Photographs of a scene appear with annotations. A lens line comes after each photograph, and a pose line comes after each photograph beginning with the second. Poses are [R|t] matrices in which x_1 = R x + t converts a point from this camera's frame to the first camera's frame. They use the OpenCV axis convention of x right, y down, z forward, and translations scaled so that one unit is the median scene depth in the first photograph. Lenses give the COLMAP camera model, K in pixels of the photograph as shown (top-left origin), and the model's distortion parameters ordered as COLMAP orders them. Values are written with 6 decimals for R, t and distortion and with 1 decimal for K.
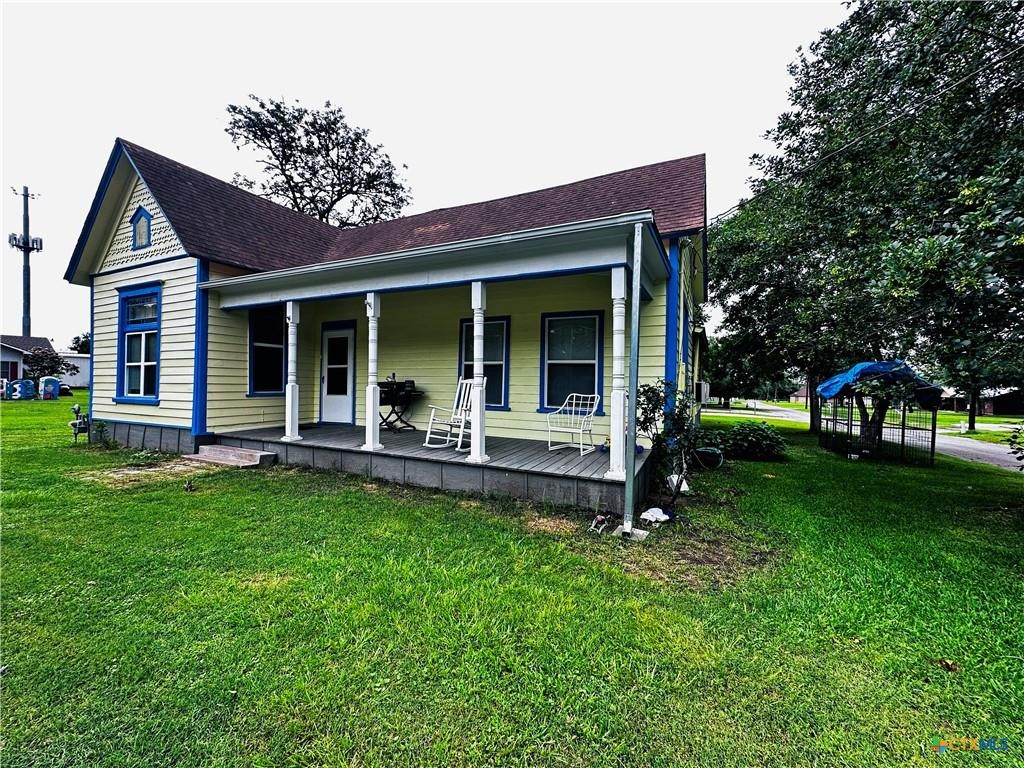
lens RADIAL K [[410.0, 0, 515.0], [0, 410.0, 381.9], [0, 0, 1]] dist [-0.001523, 0.000317]
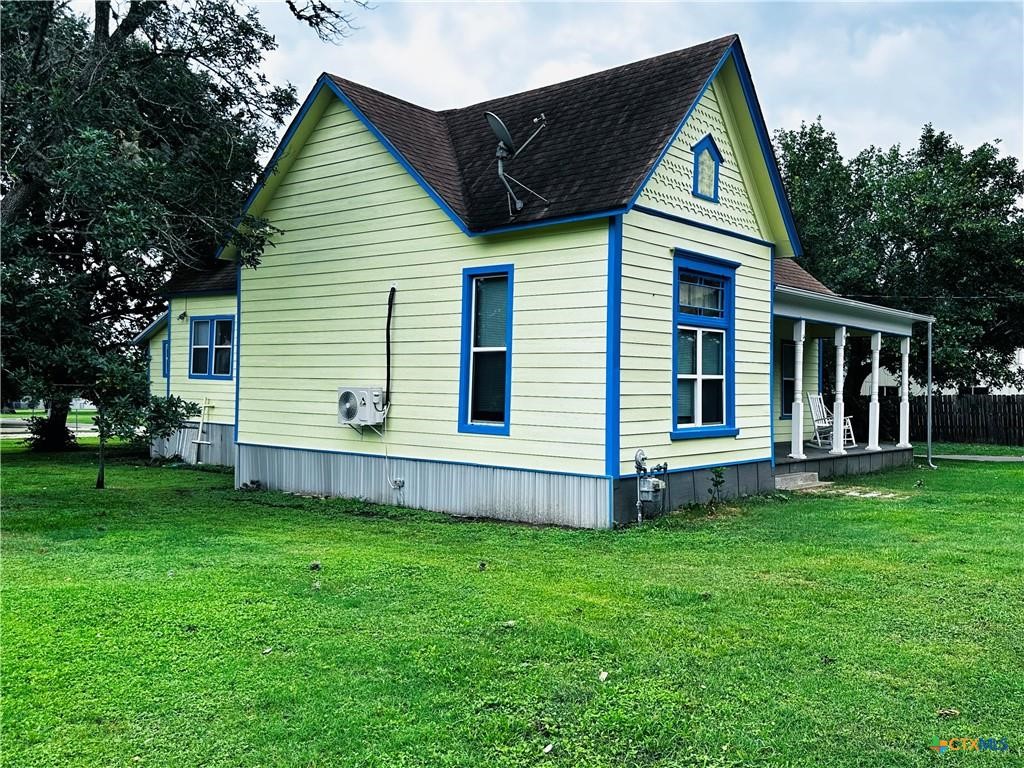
lens RADIAL K [[916.6, 0, 514.4], [0, 916.6, 390.4], [0, 0, 1]] dist [0.049688, -0.005172]
pose [[0.263304, -0.015537, 0.964588, -2.411416], [-0.019943, 0.999569, 0.021544, -0.048025], [-0.964507, -0.024909, 0.262881, 0.900670]]
